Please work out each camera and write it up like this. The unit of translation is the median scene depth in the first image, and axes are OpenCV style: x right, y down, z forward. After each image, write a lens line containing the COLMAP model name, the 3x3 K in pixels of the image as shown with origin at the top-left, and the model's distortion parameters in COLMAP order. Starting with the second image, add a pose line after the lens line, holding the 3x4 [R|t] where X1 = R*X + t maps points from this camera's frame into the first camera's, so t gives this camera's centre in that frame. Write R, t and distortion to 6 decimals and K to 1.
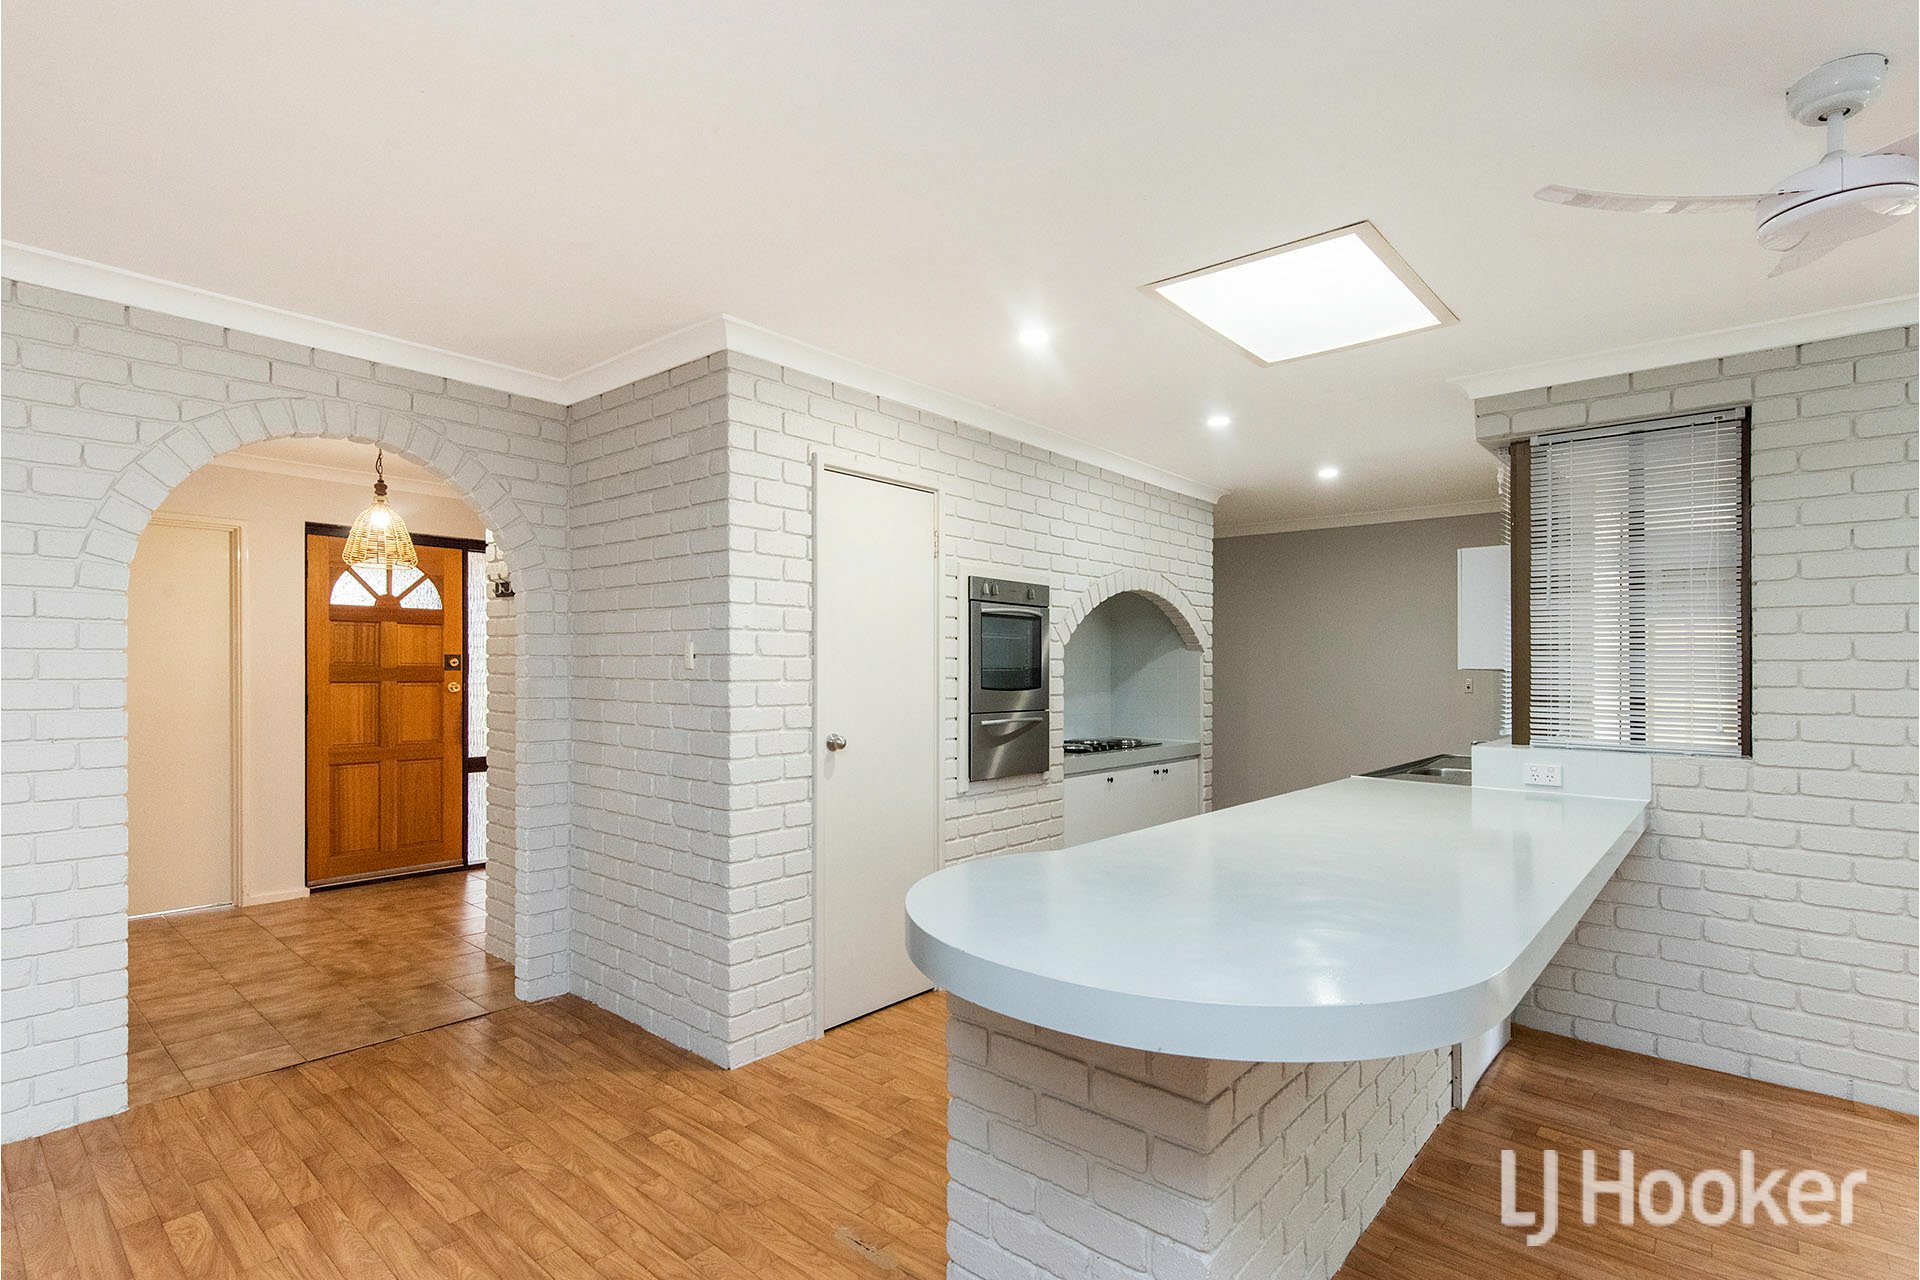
lens RADIAL K [[919.2, 0, 909.5], [0, 919.2, 662.4], [0, 0, 1]] dist [0.001998, -0.000637]
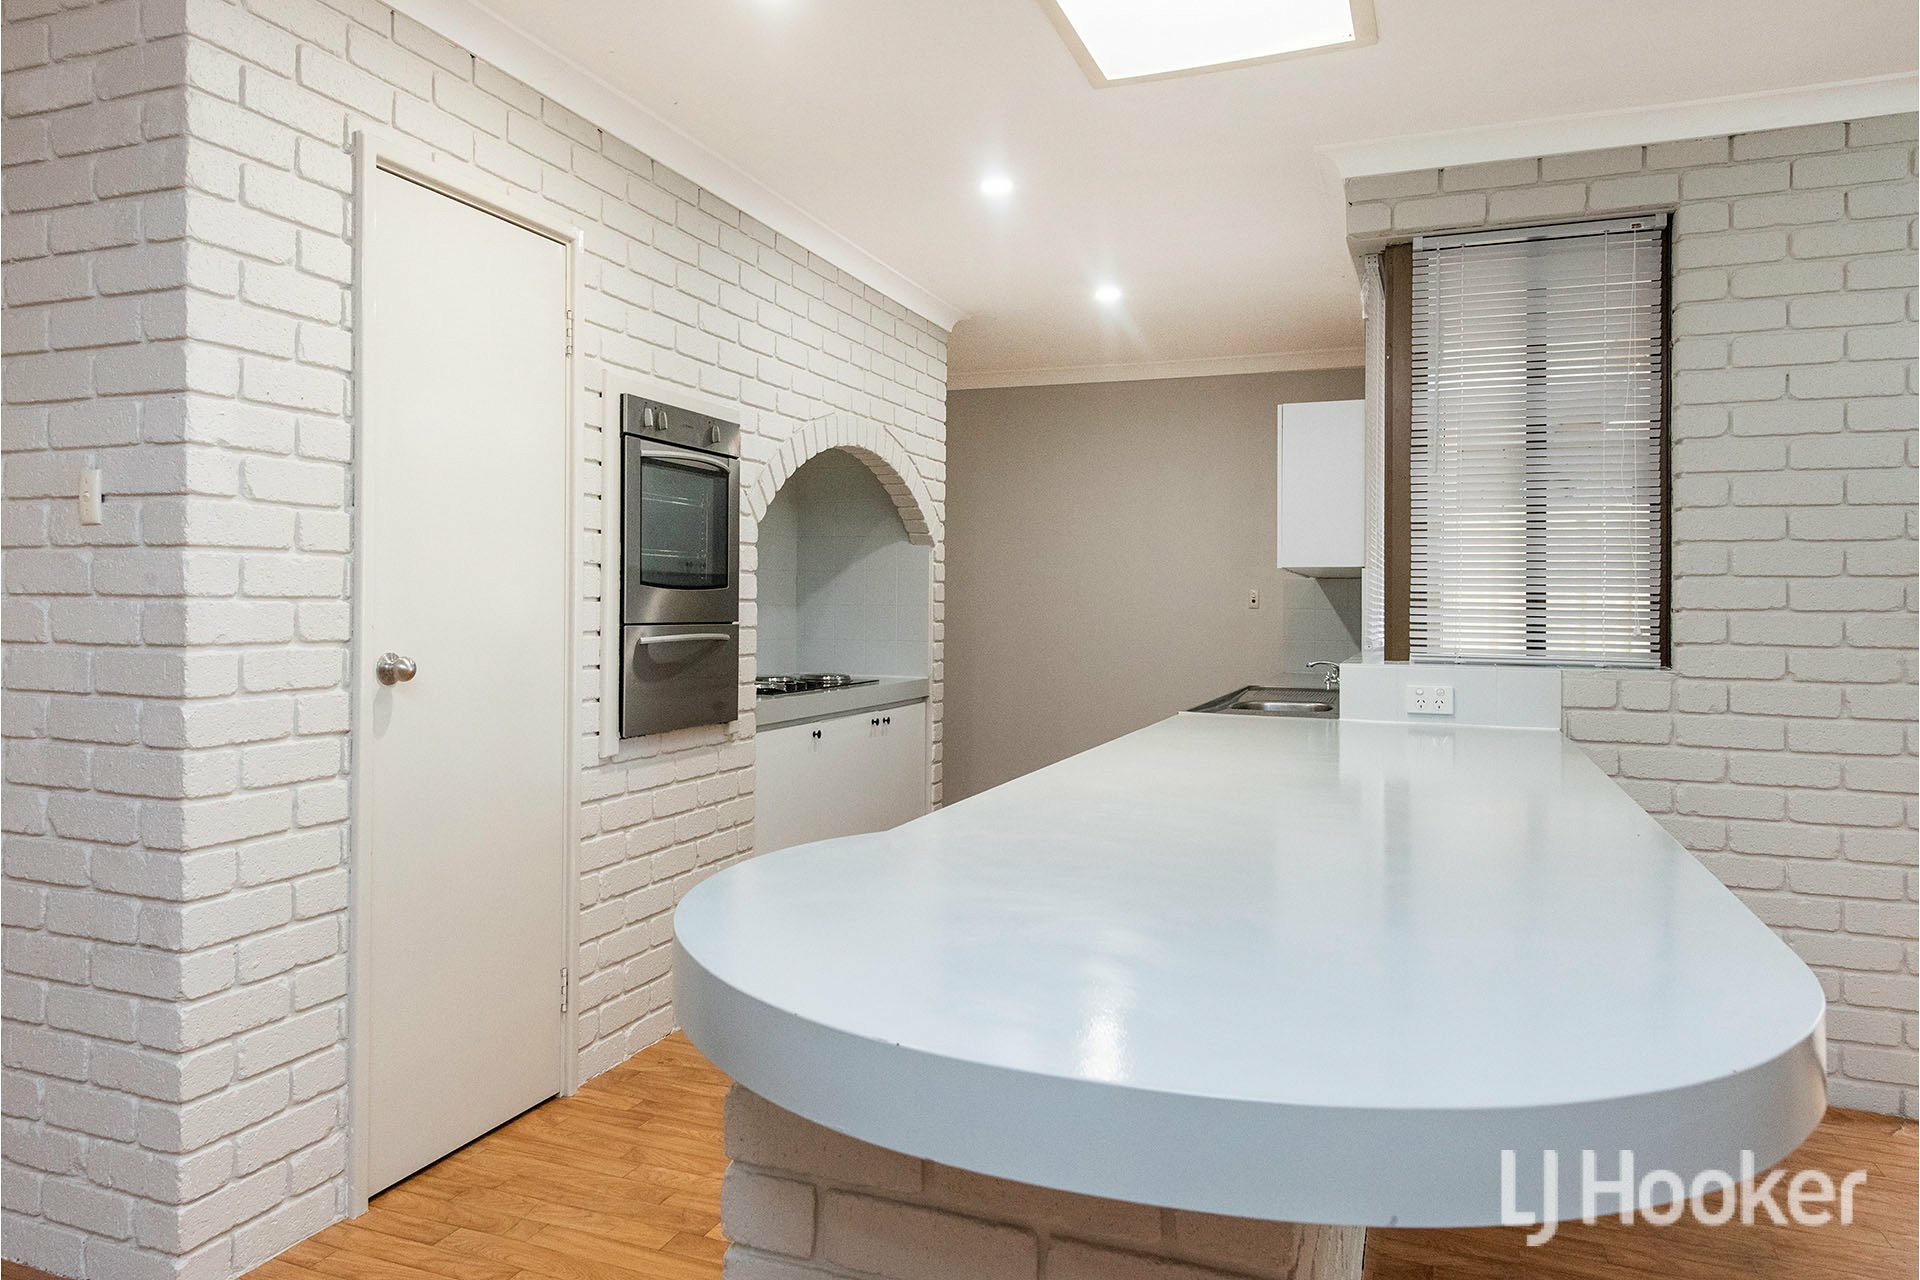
lens RADIAL K [[1307.5, 0, 890.6], [0, 1307.5, 589.1], [0, 0, 1]] dist [0.025825, -0.031108]
pose [[0.942028, 0.006485, 0.335472, -0.064674], [-0.006219, 0.999979, -0.001866, 0.039327], [-0.335477, -0.000328, 0.942048, 0.164852]]
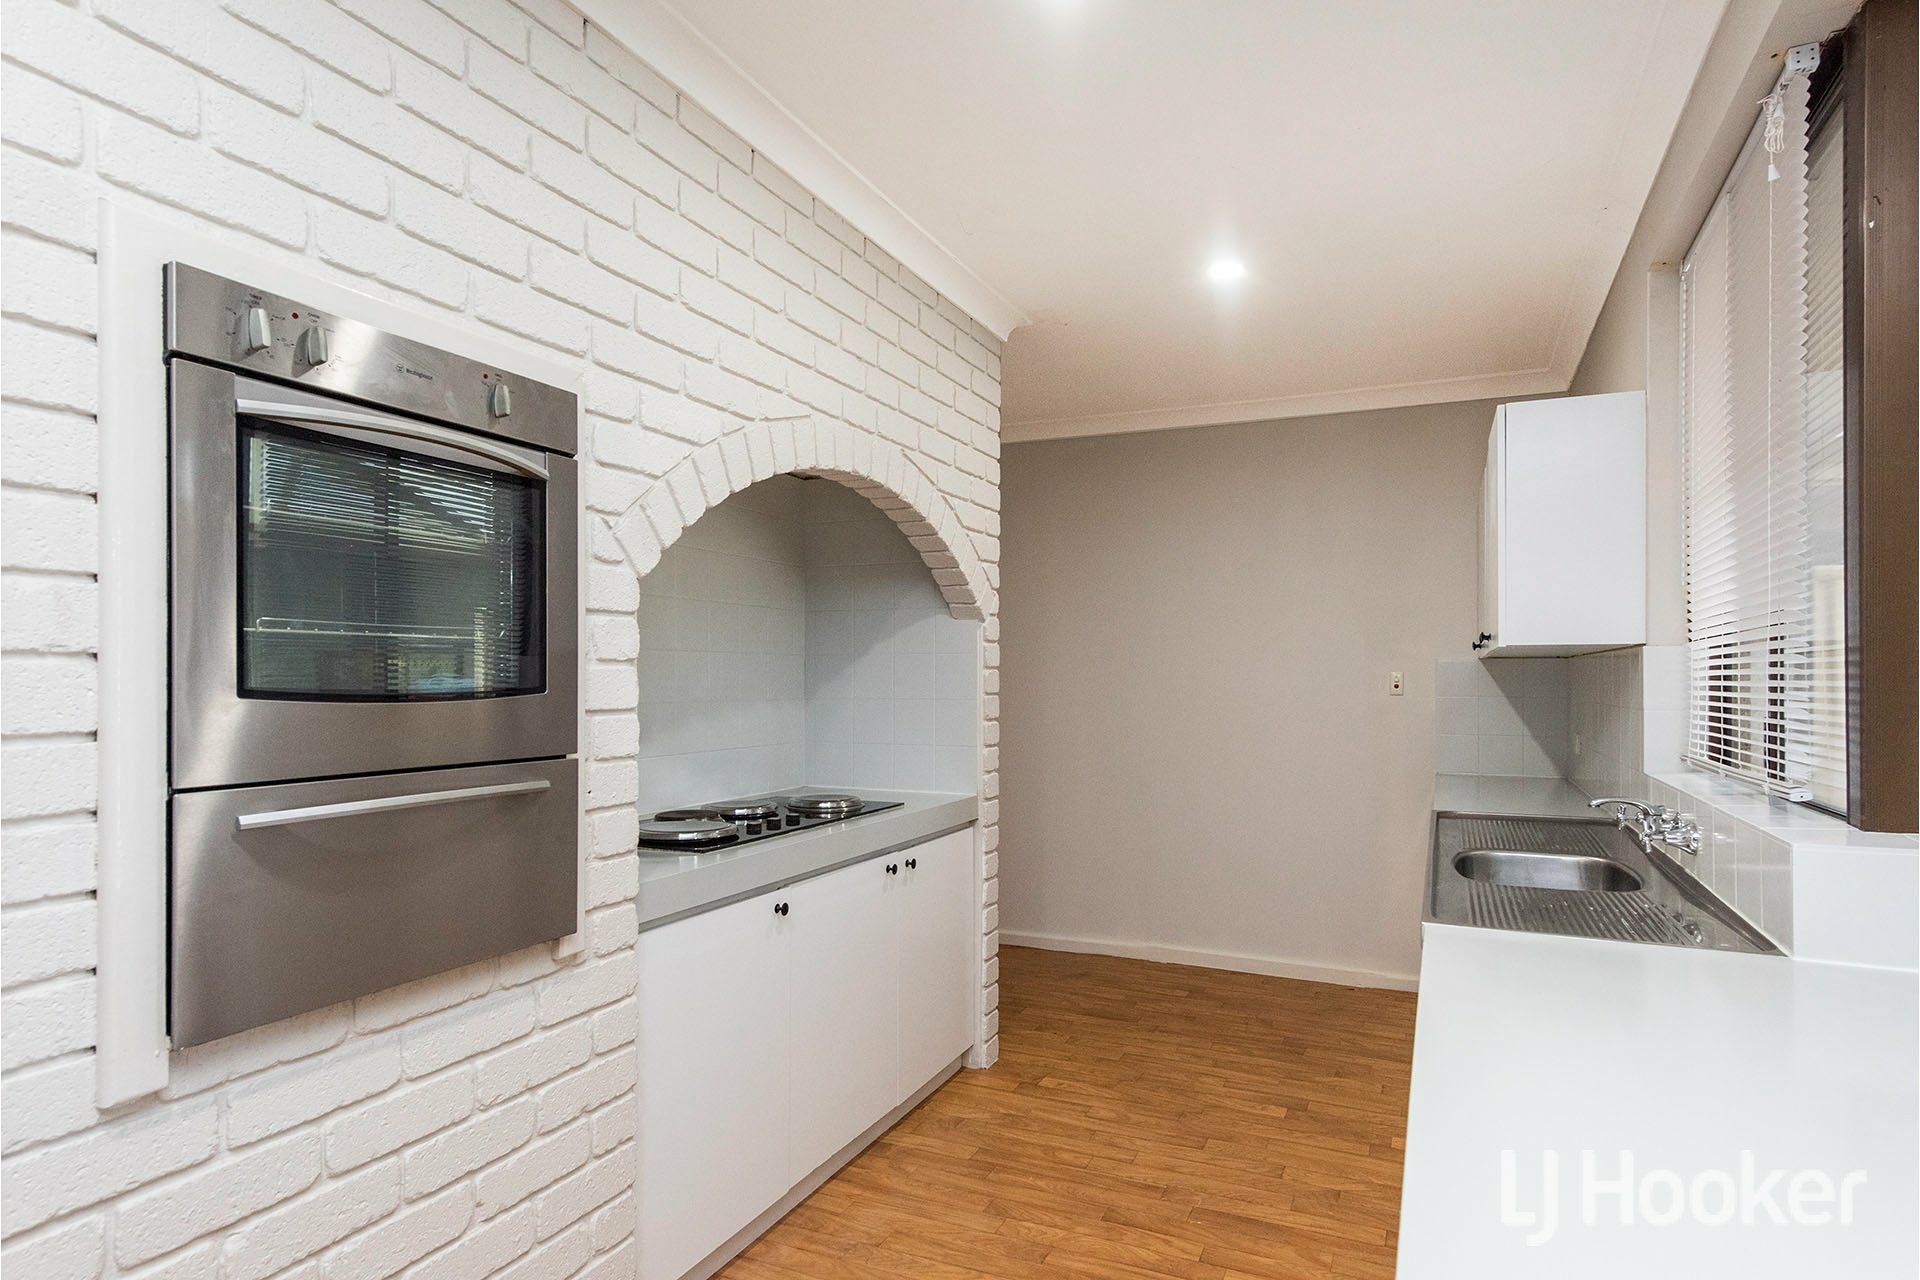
lens RADIAL K [[1078.0, 0, 959.8], [0, 1078.0, 661.9], [0, 0, 1]] dist [0.020816, 0.000062]
pose [[0.953693, 0.000817, 0.300782, 0.219109], [0.000151, 0.999995, -0.003196, 0.023792], [-0.300783, 0.003093, 0.953688, 0.746722]]
